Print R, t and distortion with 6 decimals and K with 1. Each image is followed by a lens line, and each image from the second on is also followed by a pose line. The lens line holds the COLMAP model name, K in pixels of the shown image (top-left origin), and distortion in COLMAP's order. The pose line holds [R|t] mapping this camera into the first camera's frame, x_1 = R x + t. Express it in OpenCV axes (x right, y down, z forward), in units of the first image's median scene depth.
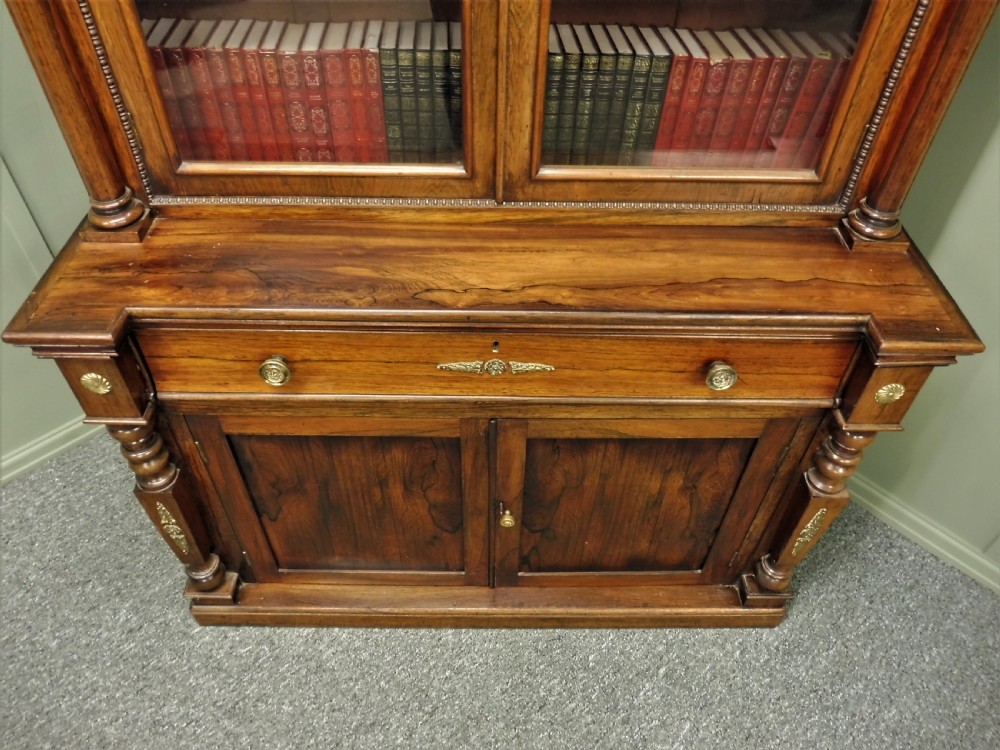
lens RADIAL K [[727.6, 0, 501.1], [0, 727.6, 379.7], [0, 0, 1]] dist [-0.014334, -0.046690]
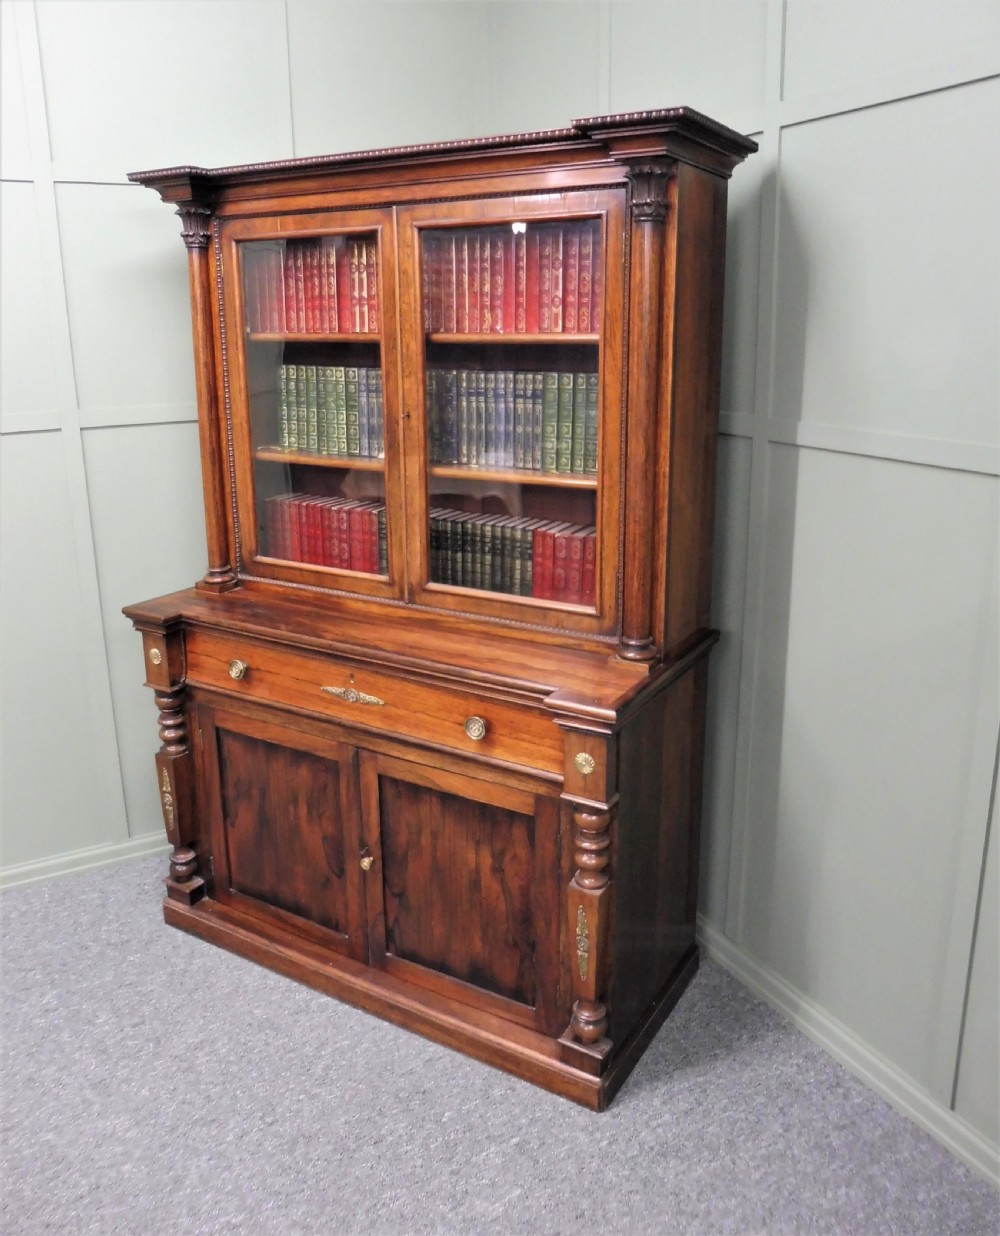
lens RADIAL K [[993.3, 0, 502.0], [0, 993.3, 554.5], [0, 0, 1]] dist [-0.028793, -0.008150]
pose [[0.851088, 0.094054, -0.516530, 1.214164], [-0.357168, 0.824808, -0.438318, 0.499896], [0.384813, 0.557535, 0.735578, -0.487362]]
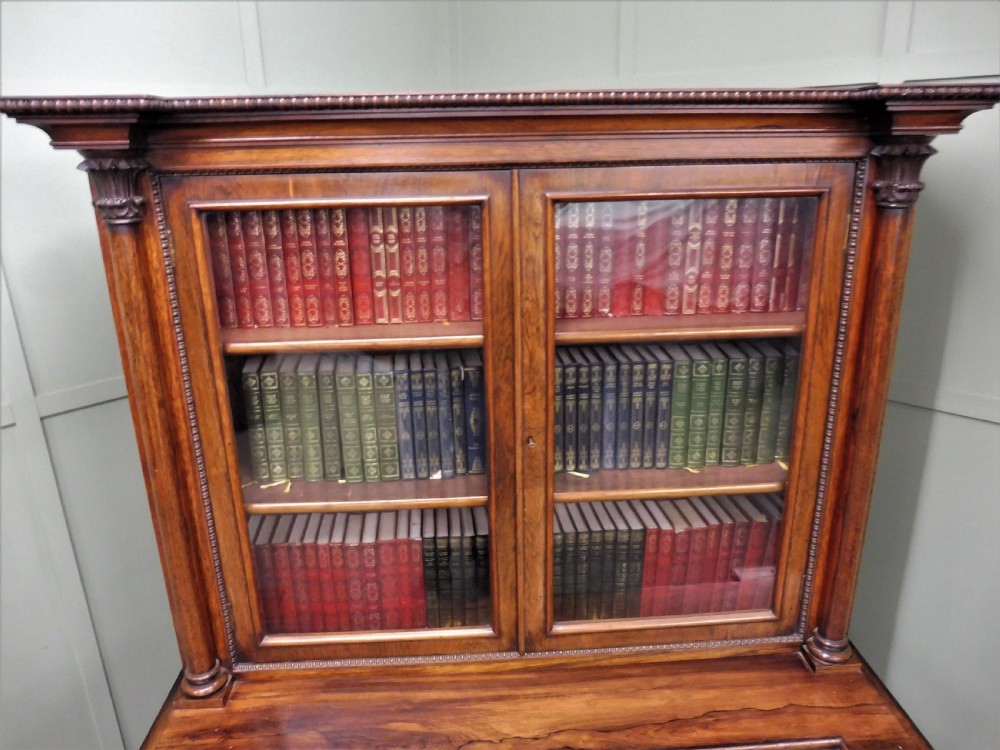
lens RADIAL K [[734.2, 0, 501.3], [0, 734.2, 387.0], [0, 0, 1]] dist [-0.041194, 0.005831]
pose [[0.998217, -0.053070, 0.027336, -0.046233], [0.059695, 0.891135, -0.449793, -0.094114], [-0.000489, 0.450623, 0.892714, -0.296008]]
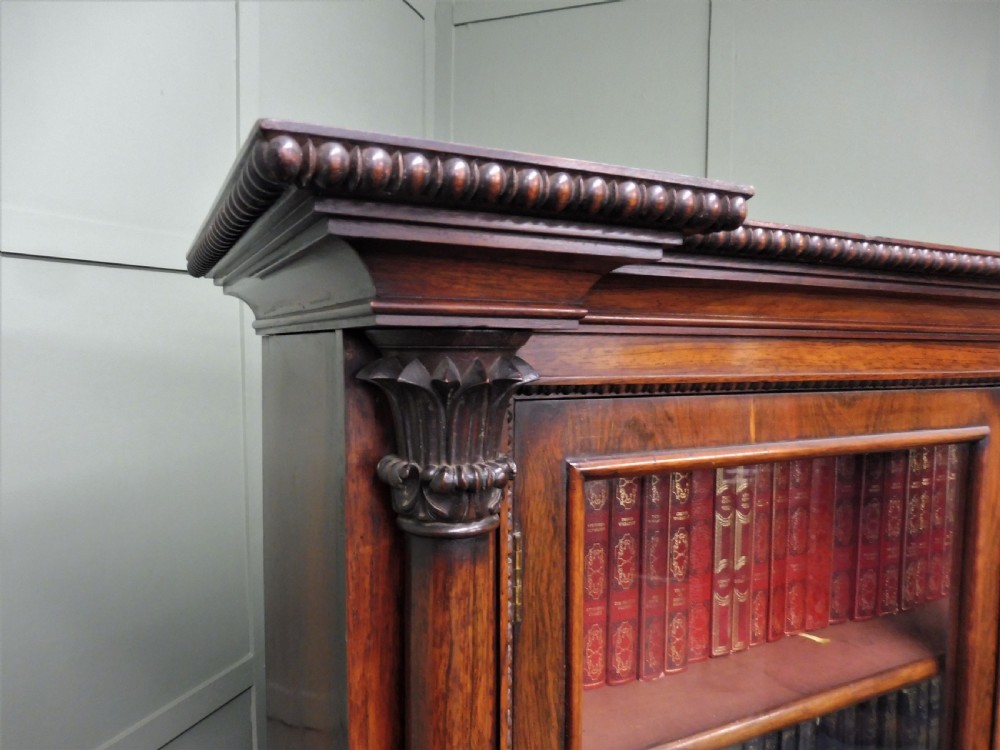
lens RADIAL K [[727.6, 0, 501.1], [0, 727.6, 379.7], [0, 0, 1]] dist [-0.014334, -0.046690]
pose [[0.896916, -0.039163, 0.440464, -0.630080], [0.325411, 0.732896, -0.597470, -0.579753], [-0.299415, 0.679212, 0.670091, 0.171886]]
